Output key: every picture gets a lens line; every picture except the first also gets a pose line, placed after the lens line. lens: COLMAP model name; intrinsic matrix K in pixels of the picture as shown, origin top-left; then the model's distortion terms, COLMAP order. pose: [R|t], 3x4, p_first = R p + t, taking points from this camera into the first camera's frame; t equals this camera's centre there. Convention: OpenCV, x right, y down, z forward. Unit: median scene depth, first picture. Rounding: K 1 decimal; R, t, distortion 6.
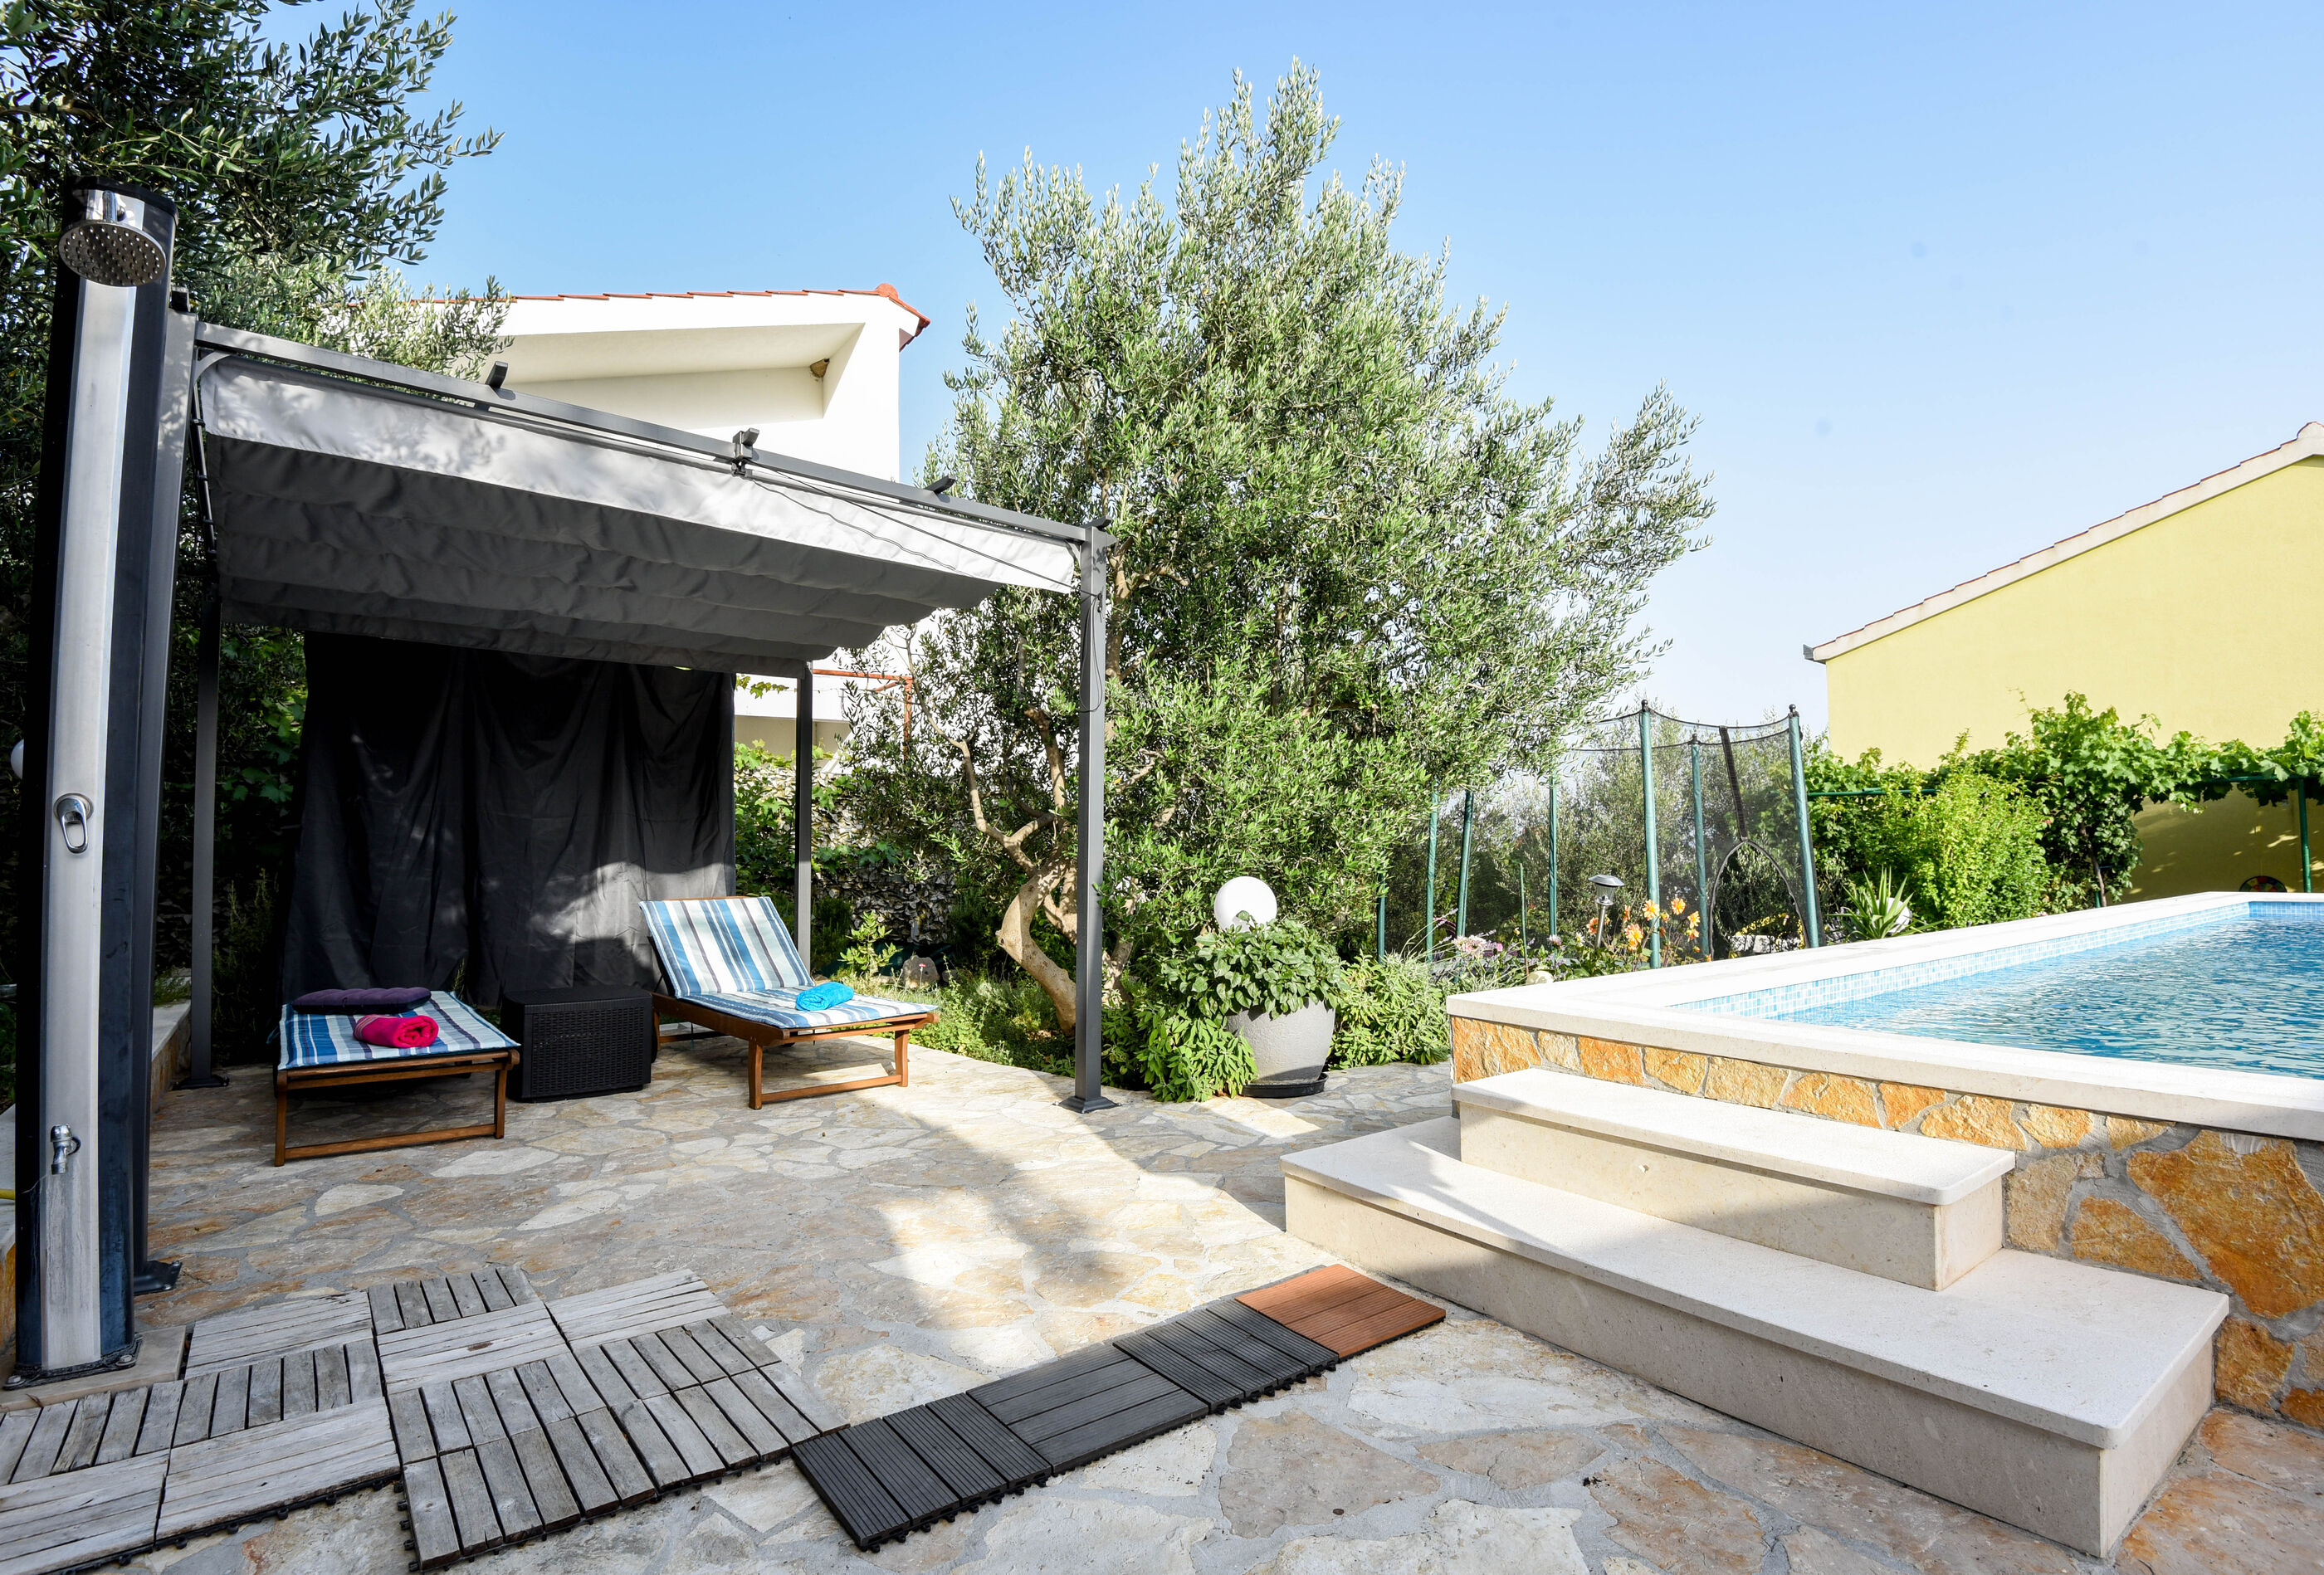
lens RADIAL K [[1118.2, 0, 1128.2], [0, 1118.2, 791.4], [0, 0, 1]] dist [-0.020120, -0.021670]
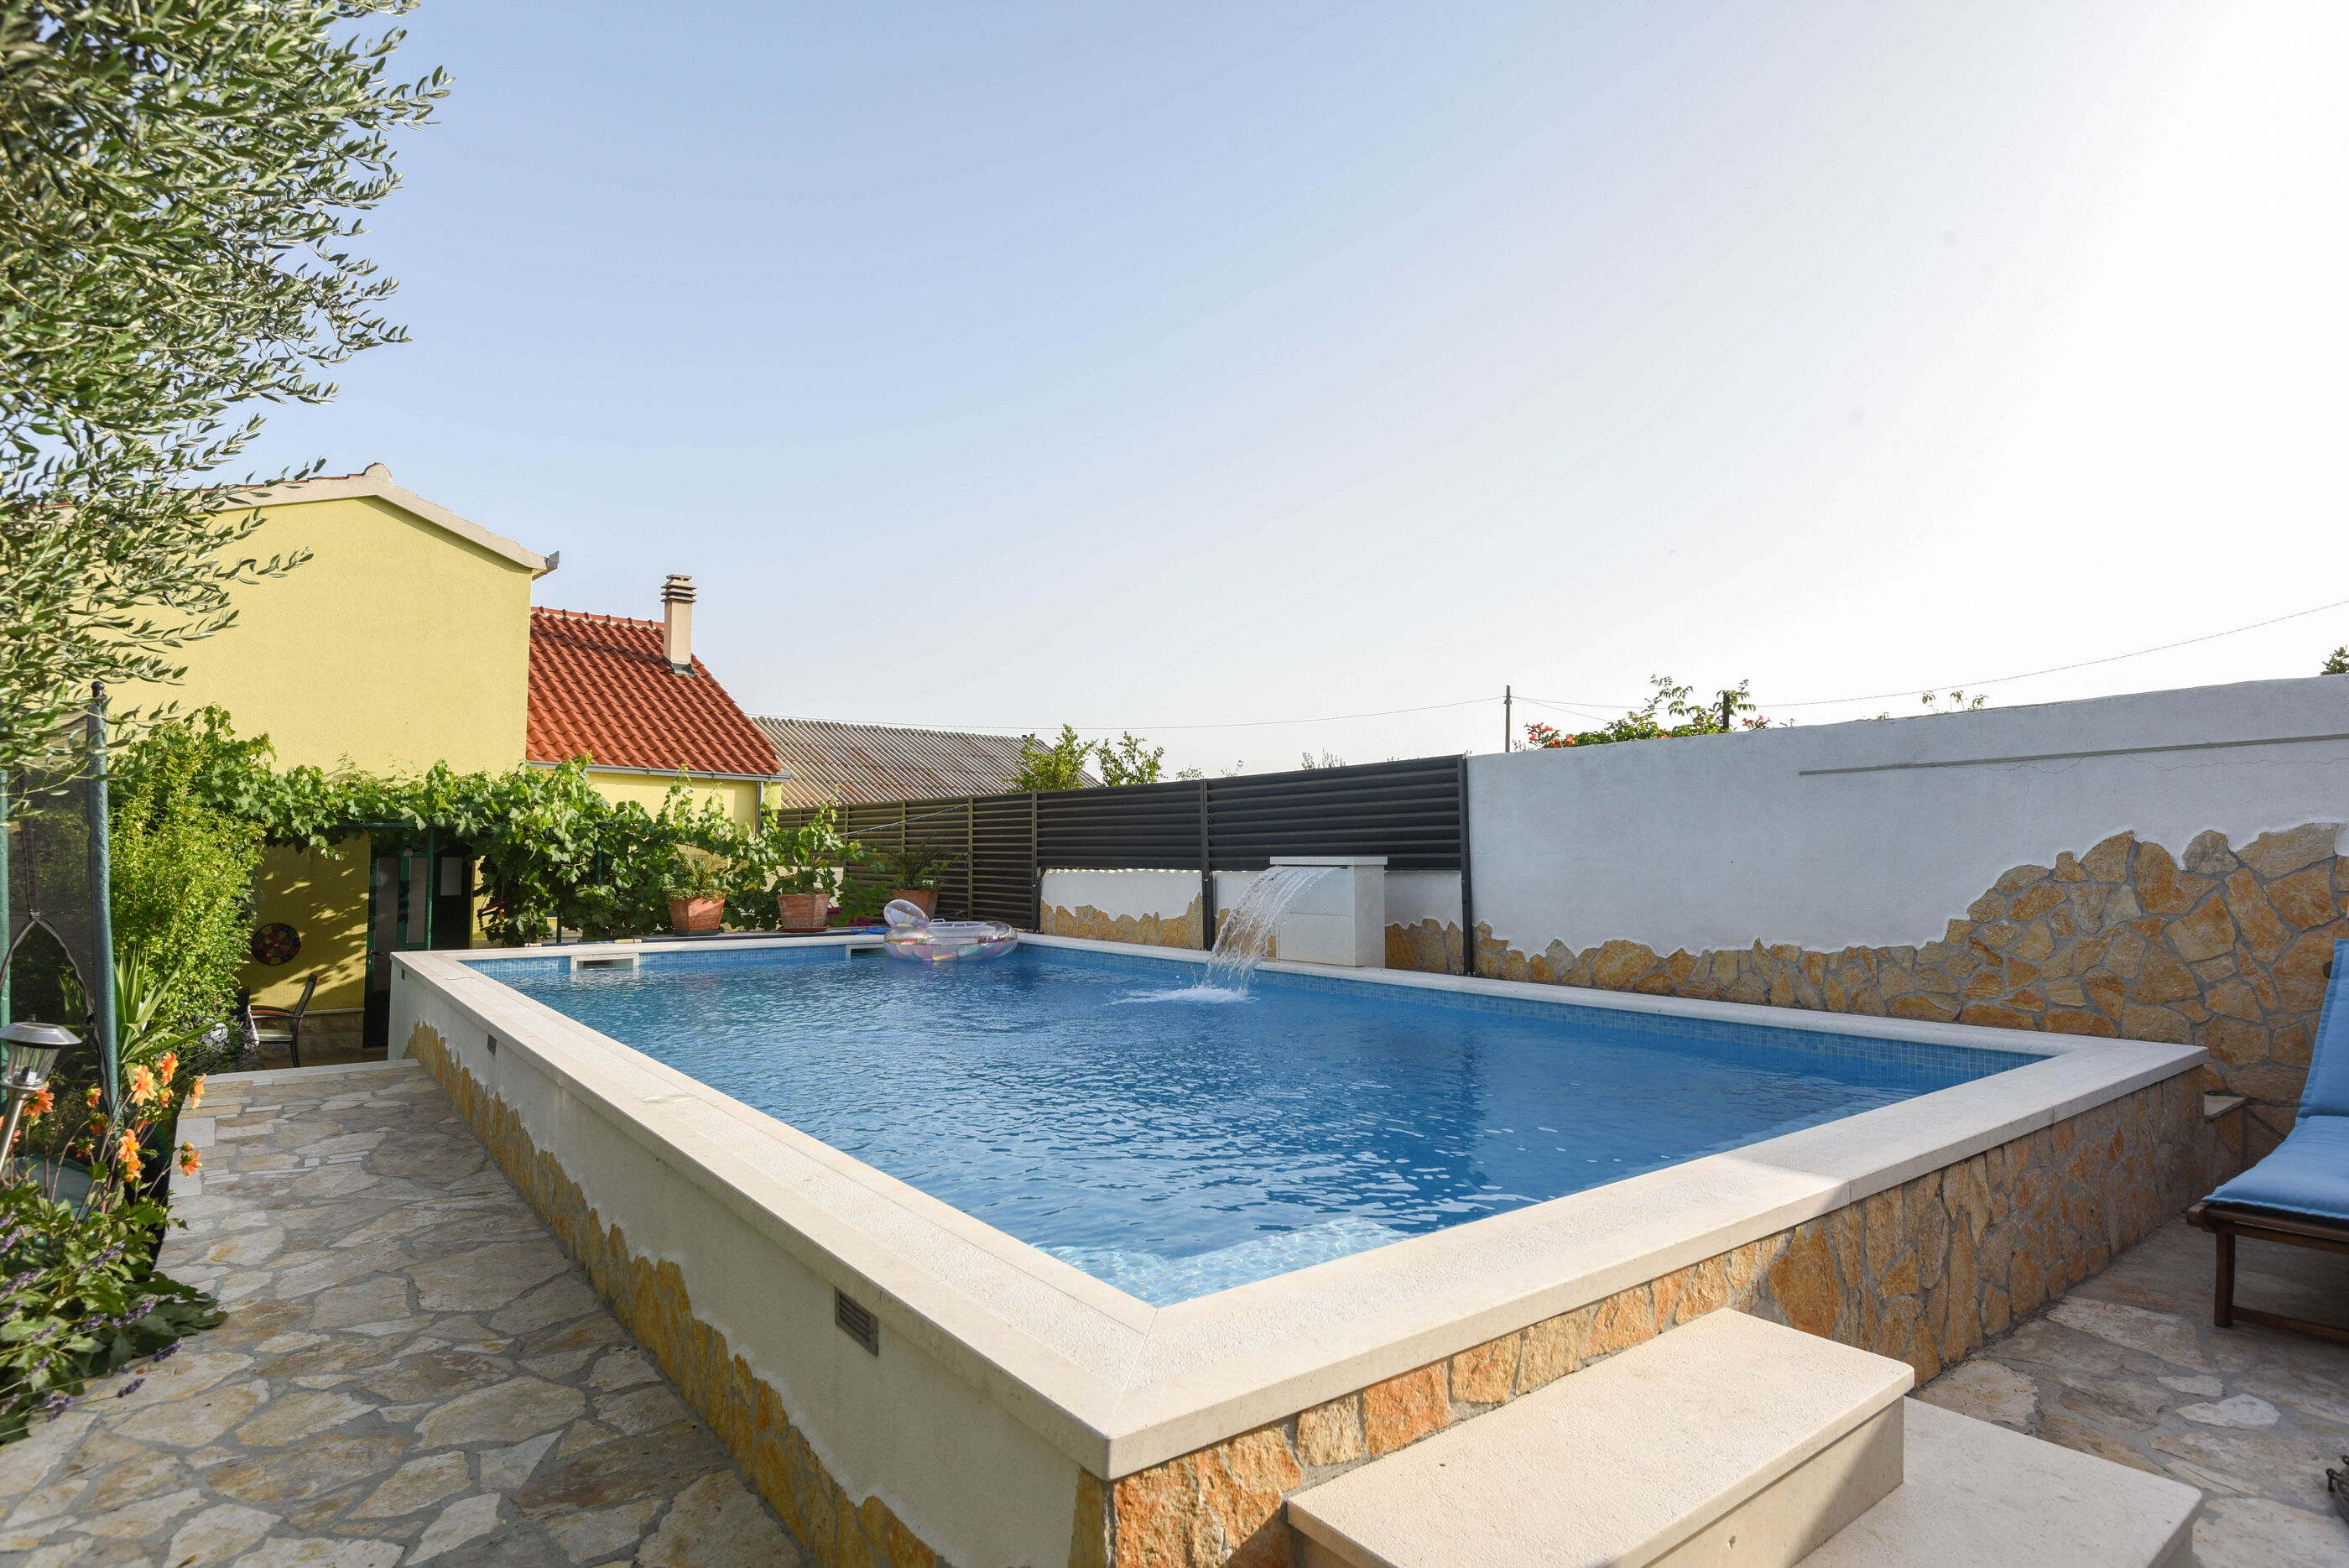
lens RADIAL K [[1219.0, 0, 1214.2], [0, 1219.0, 782.8], [0, 0, 1]] dist [-0.039184, -0.000202]
pose [[-0.081341, 0.070708, 0.994175, -0.060580], [-0.051179, 0.995868, -0.075015, -0.007867], [-0.995371, -0.056982, -0.077386, 0.364455]]
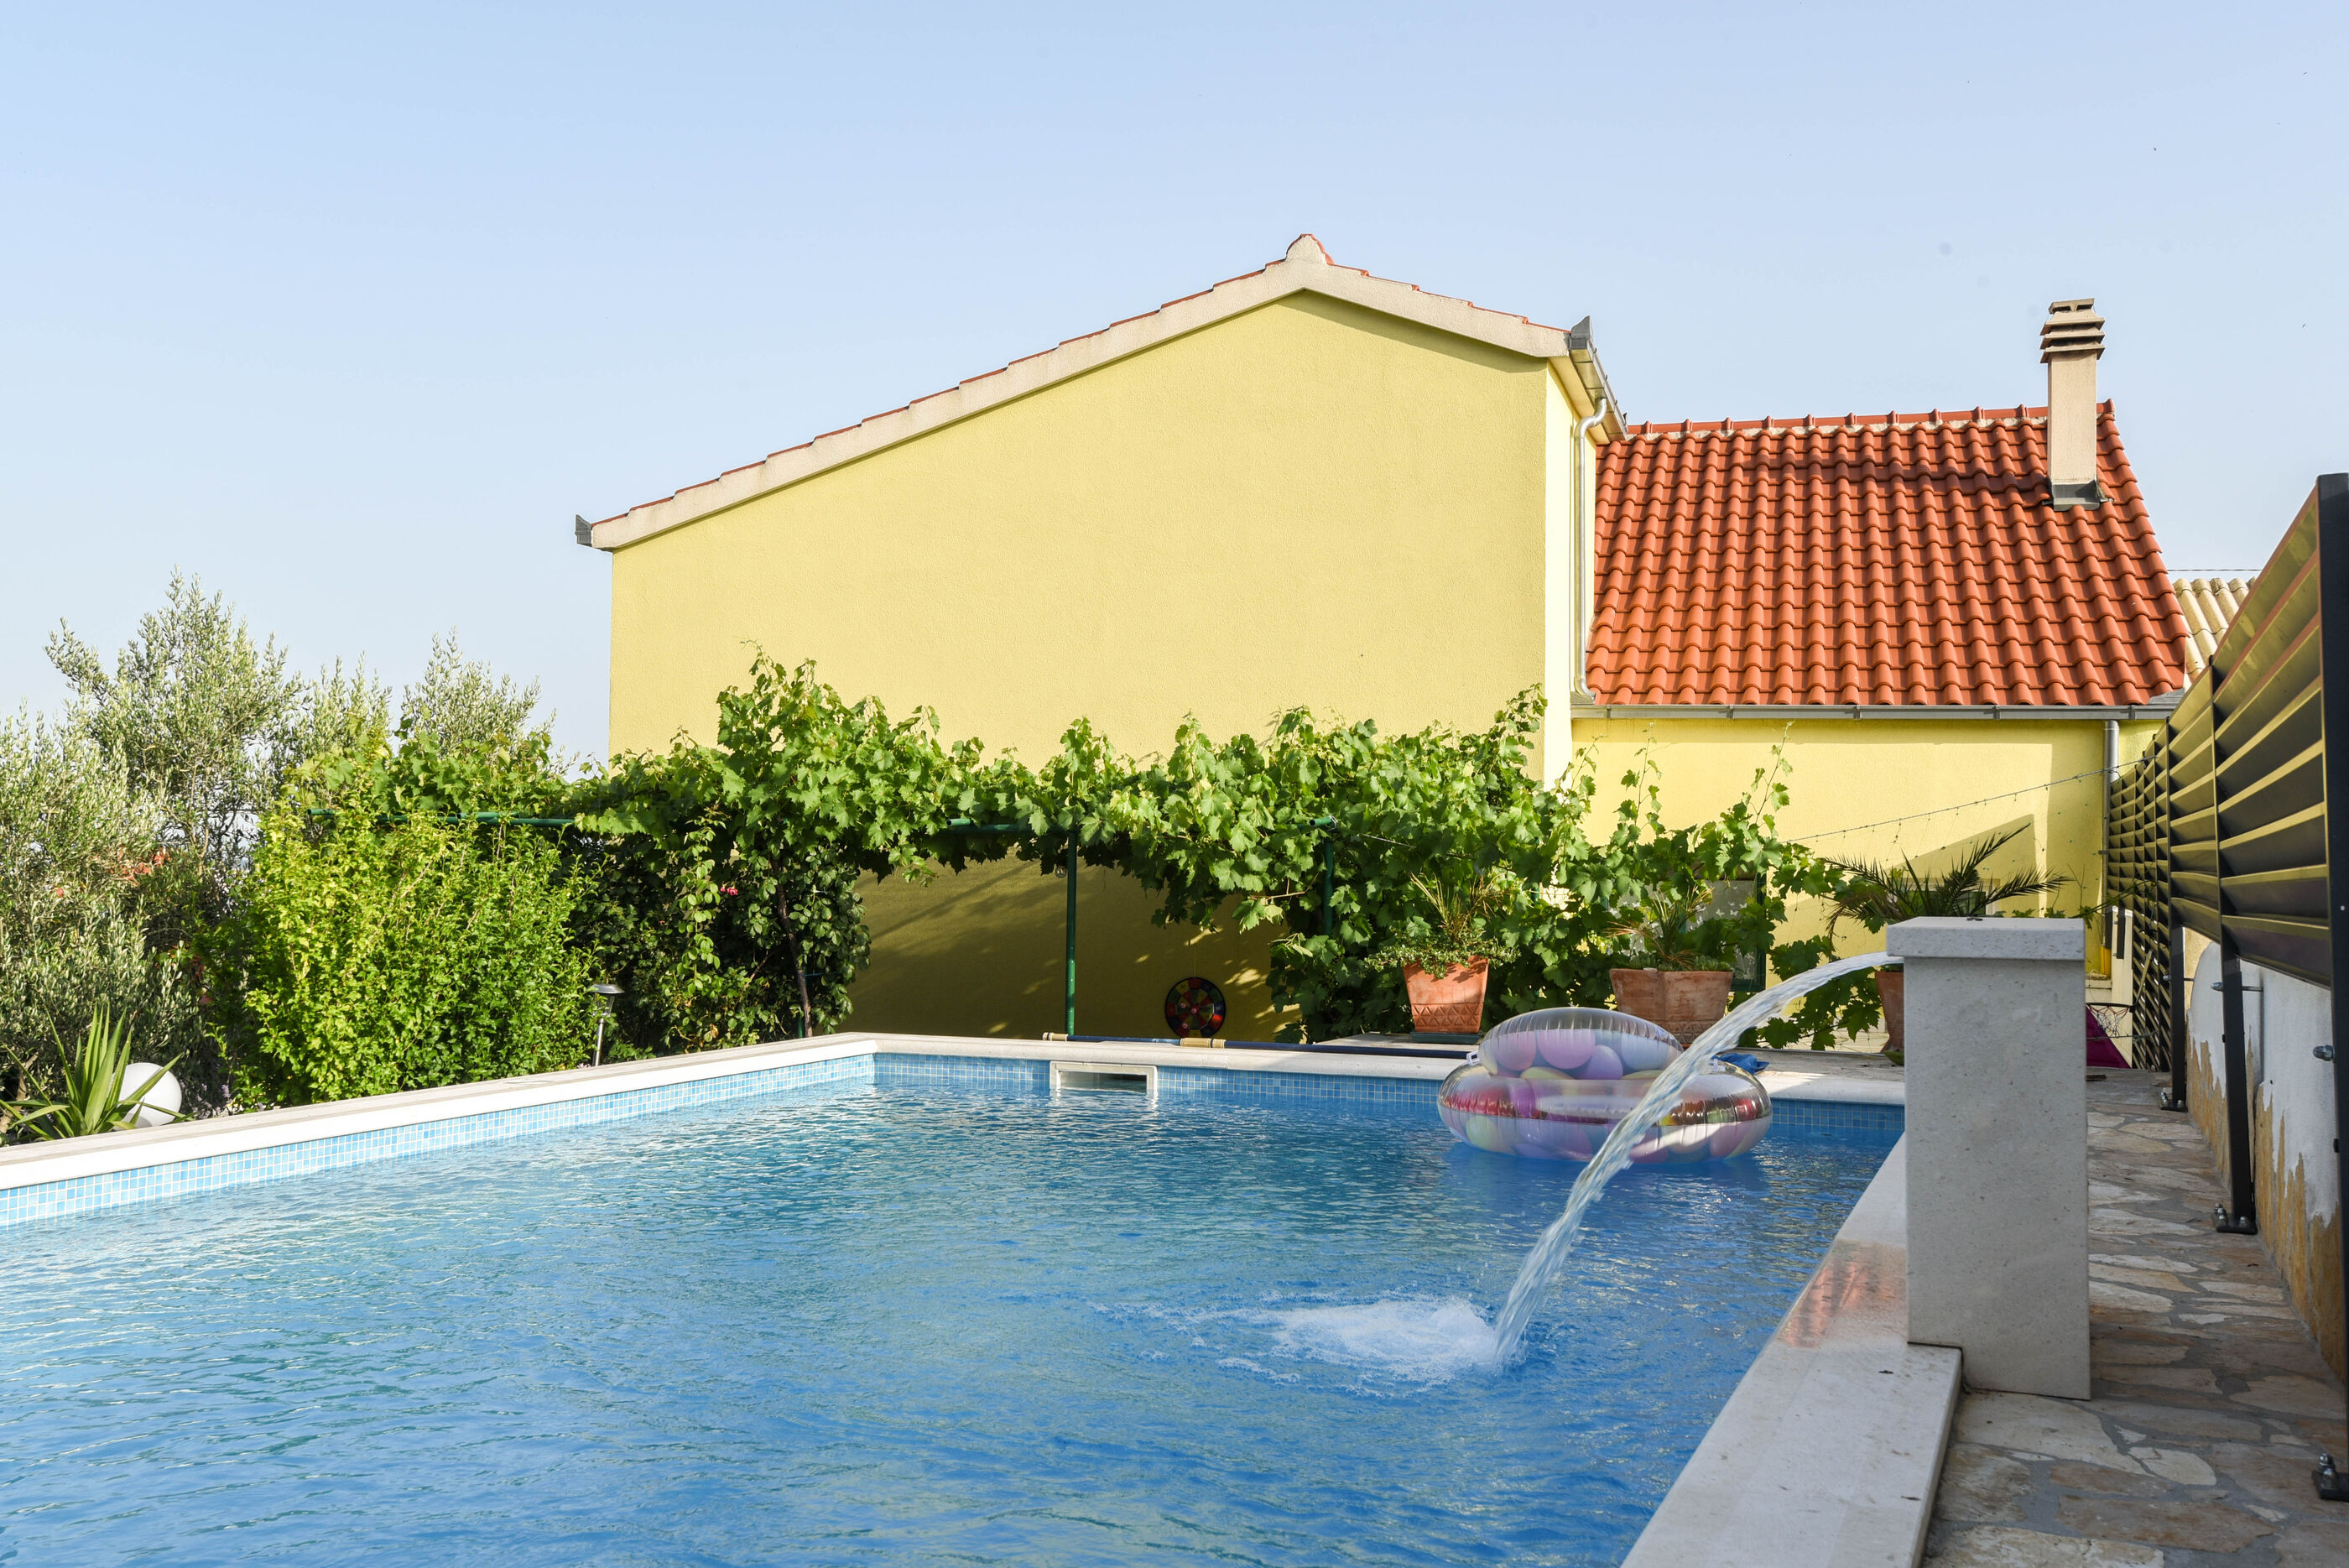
lens RADIAL K [[2285.1, 0, 1201.9], [0, 2285.1, 790.4], [0, 0, 1]] dist [0.106507, -0.177456]
pose [[0.819490, 0.035696, 0.571981, 0.428124], [-0.049941, 0.998710, 0.009224, -0.051326], [-0.570913, -0.036125, 0.820215, -0.096327]]
